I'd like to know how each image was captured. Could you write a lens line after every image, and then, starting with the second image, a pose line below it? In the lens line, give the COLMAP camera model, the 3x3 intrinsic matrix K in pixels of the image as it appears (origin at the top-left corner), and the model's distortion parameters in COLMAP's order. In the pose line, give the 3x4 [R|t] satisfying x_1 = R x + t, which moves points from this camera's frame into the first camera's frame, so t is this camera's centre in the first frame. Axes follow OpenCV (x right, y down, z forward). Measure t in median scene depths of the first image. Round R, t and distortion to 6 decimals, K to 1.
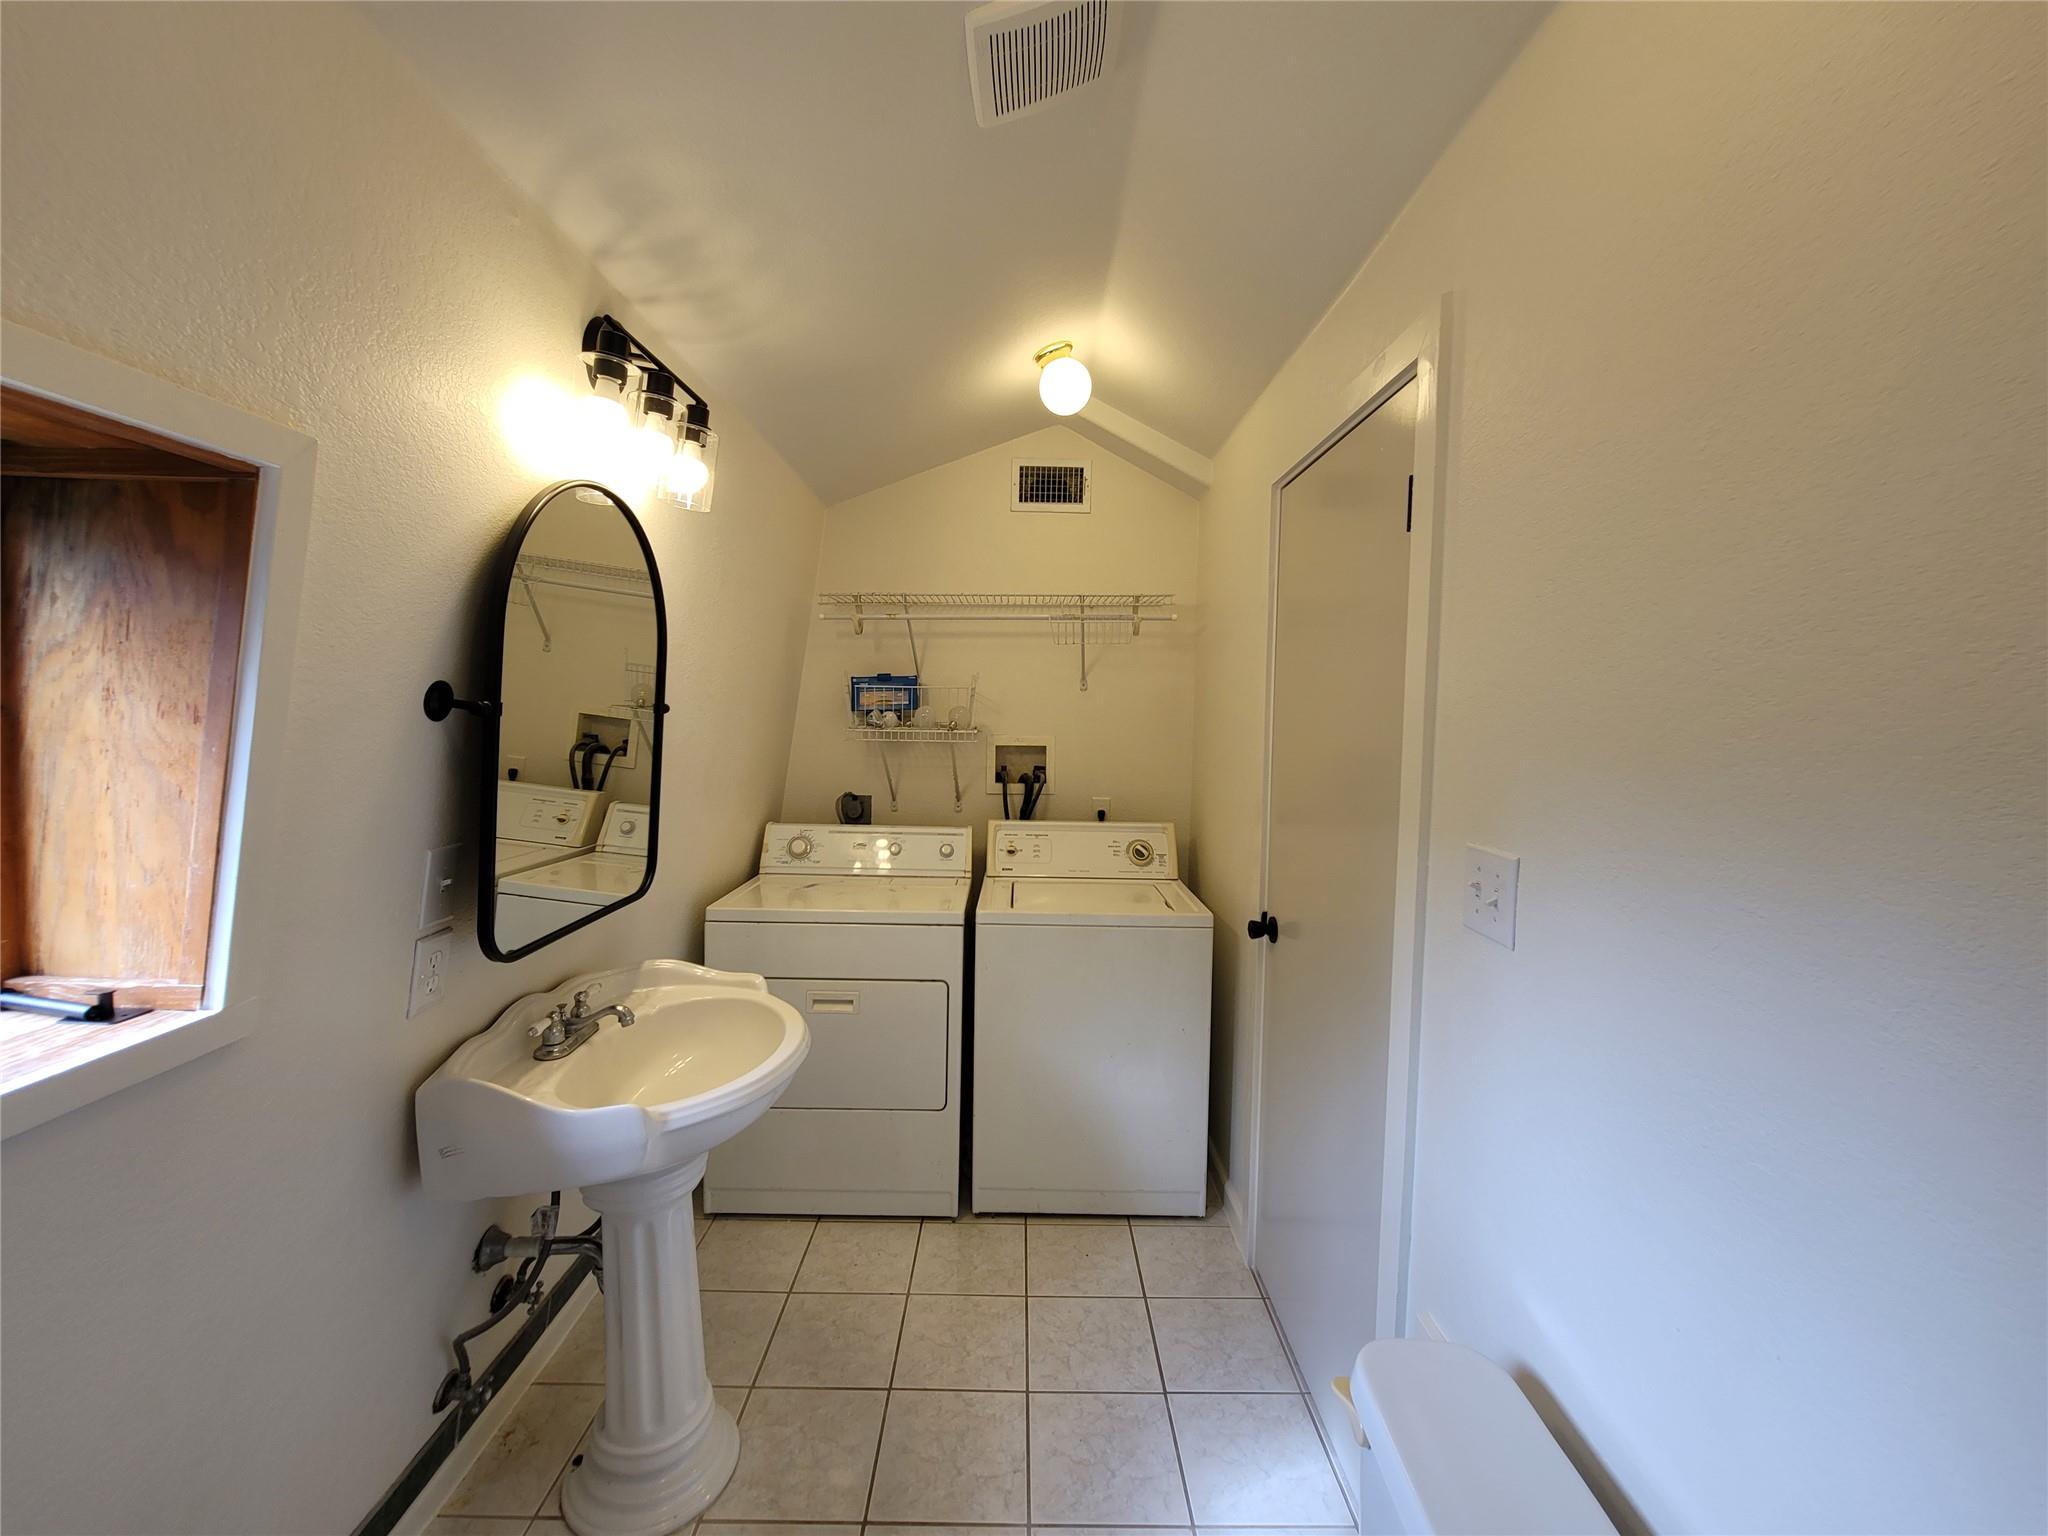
lens RADIAL K [[840.7, 0, 1021.4], [0, 840.7, 755.8], [0, 0, 1]] dist [-0.004511, -0.000521]
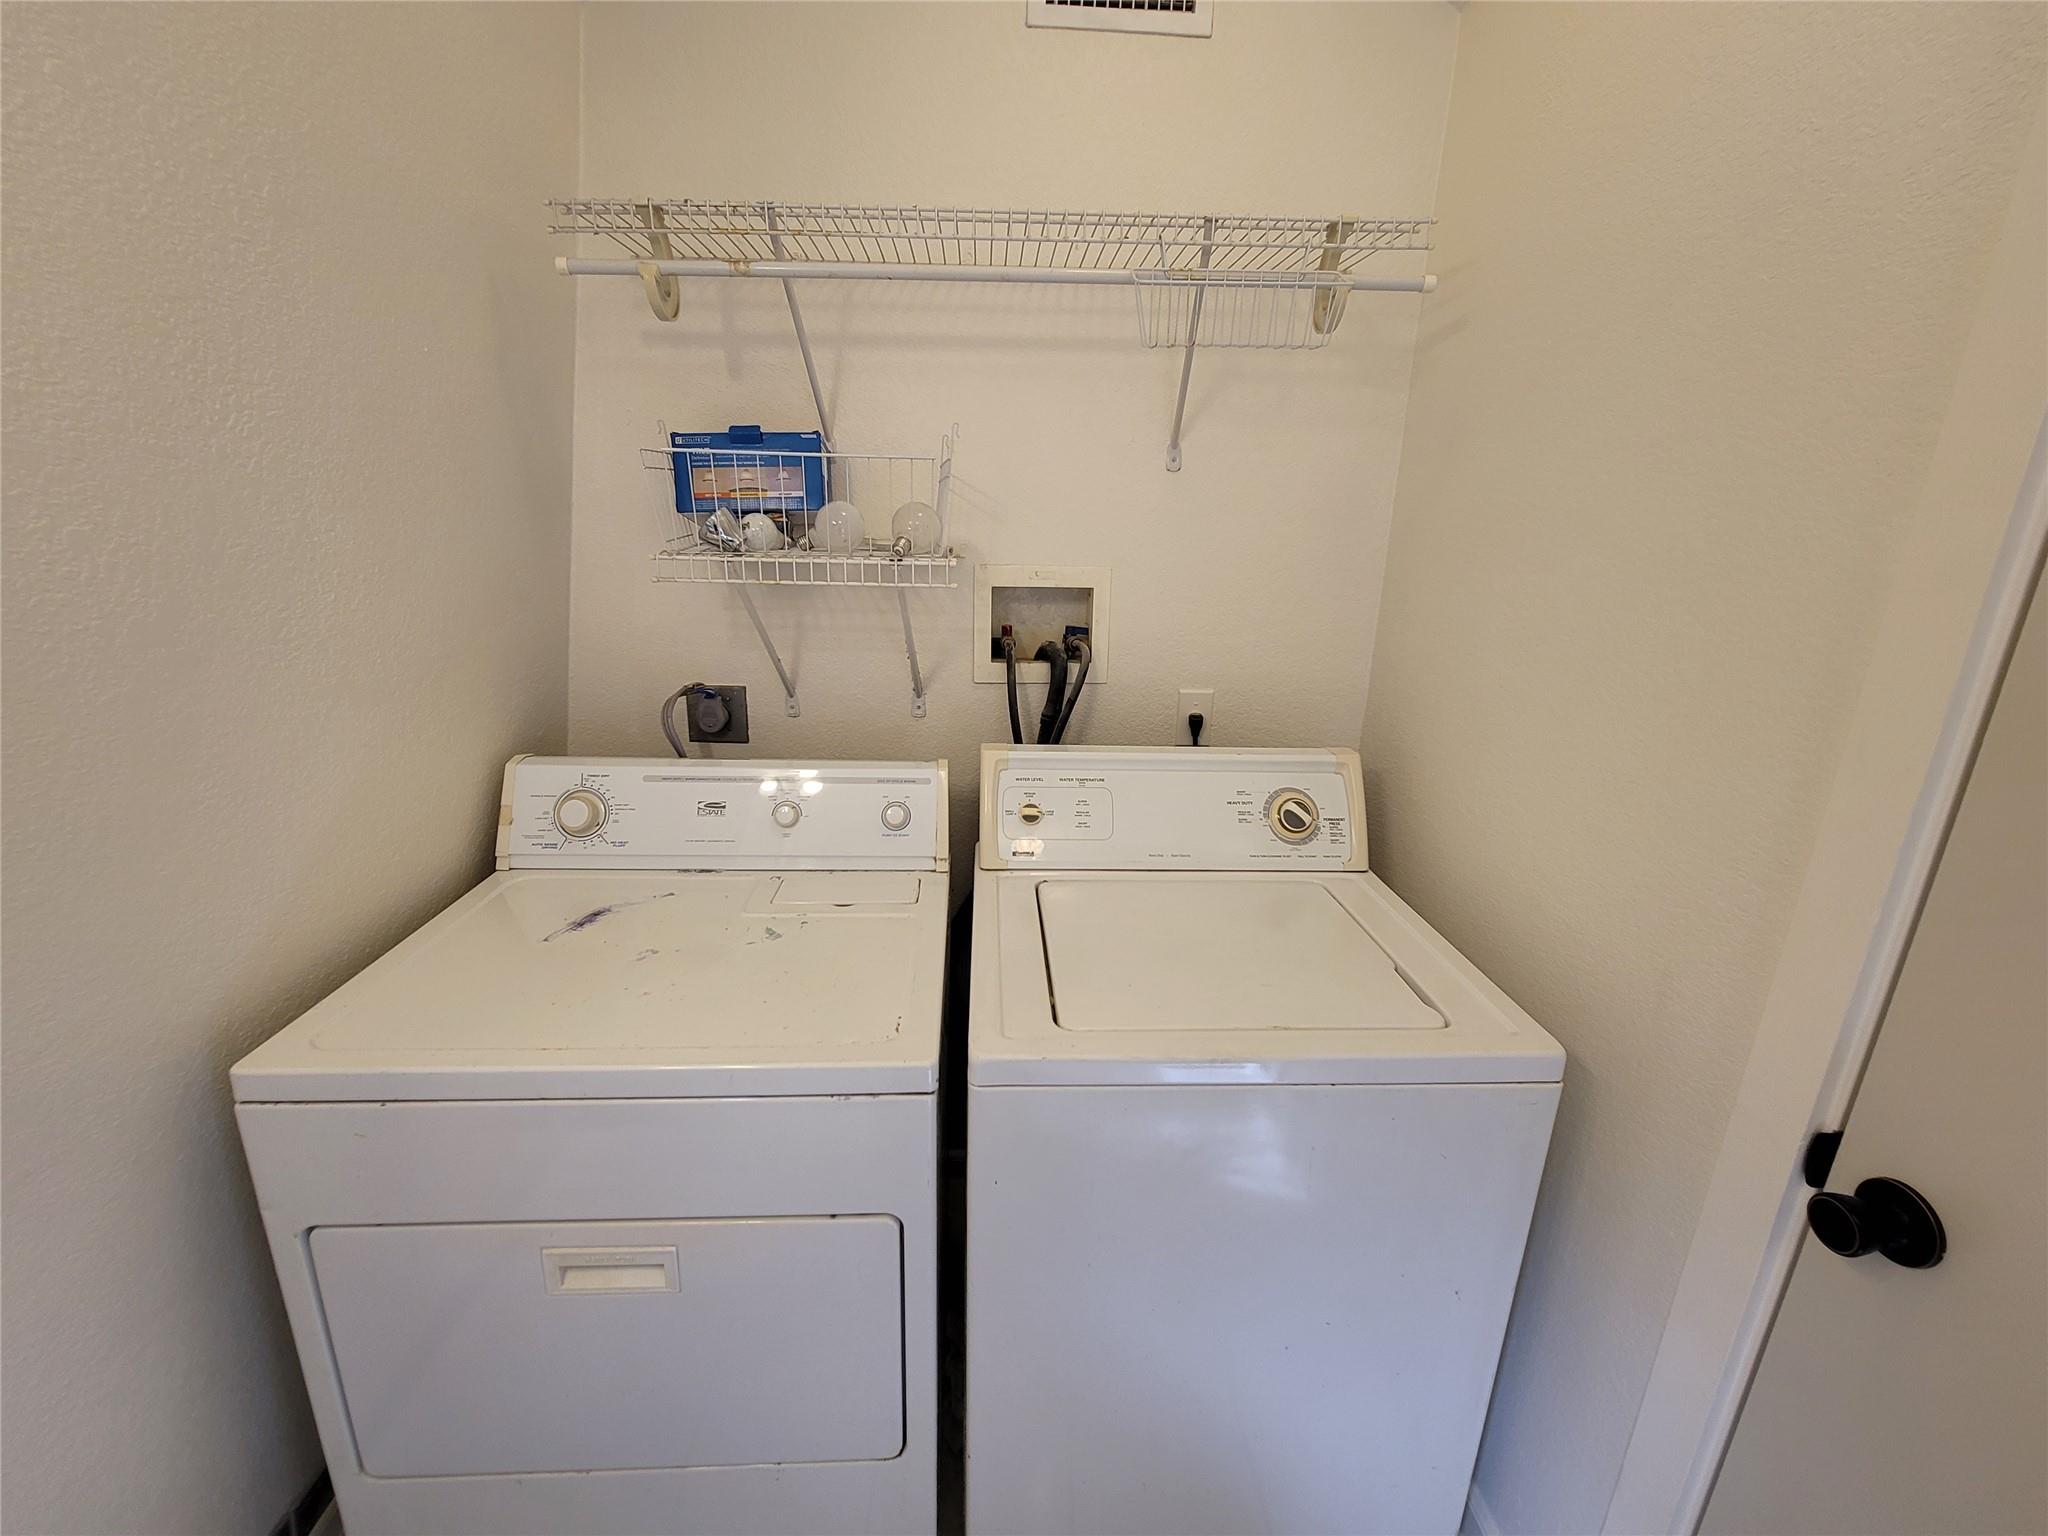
lens RADIAL K [[840.7, 0, 1021.4], [0, 840.7, 755.8], [0, 0, 1]] dist [-0.004511, -0.000521]
pose [[0.999106, -0.005329, 0.041930, -0.036249], [-0.004291, 0.974105, 0.226054, -0.028432], [-0.042049, -0.226032, 0.973212, 0.521828]]
